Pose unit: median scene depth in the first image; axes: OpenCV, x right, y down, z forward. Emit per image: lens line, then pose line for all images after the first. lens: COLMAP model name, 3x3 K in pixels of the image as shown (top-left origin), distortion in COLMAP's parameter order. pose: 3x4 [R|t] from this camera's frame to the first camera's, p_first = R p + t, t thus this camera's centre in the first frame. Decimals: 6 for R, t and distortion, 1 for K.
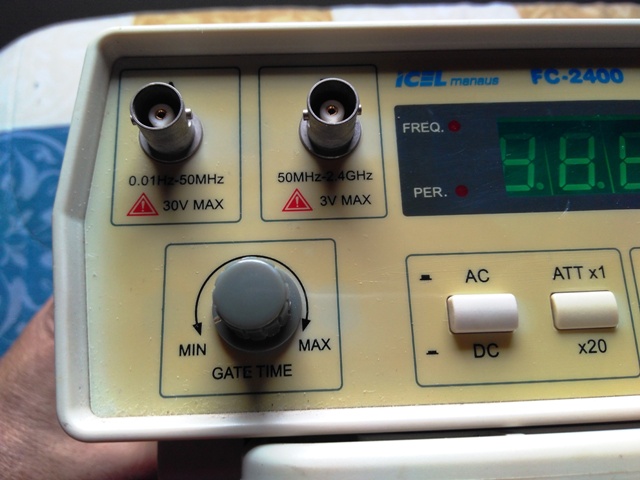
lens RADIAL K [[470.1, 0, 320.0], [0, 470.1, 240.0], [0, 0, 1]] dist [0.002037, -0.005954]
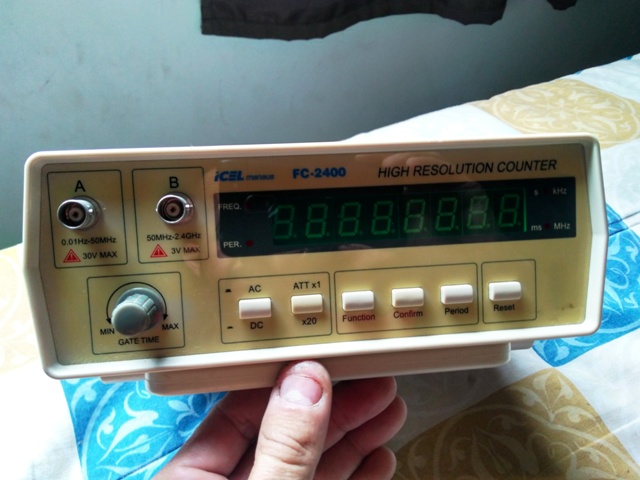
lens RADIAL K [[470.1, 0, 320.0], [0, 470.1, 240.0], [0, 0, 1]] dist [0.002037, -0.005954]
pose [[0.992043, -0.018945, 0.124467, 0.360338], [-0.017165, 0.959030, 0.282785, -0.676305], [-0.124725, -0.282671, 0.951074, -0.845064]]
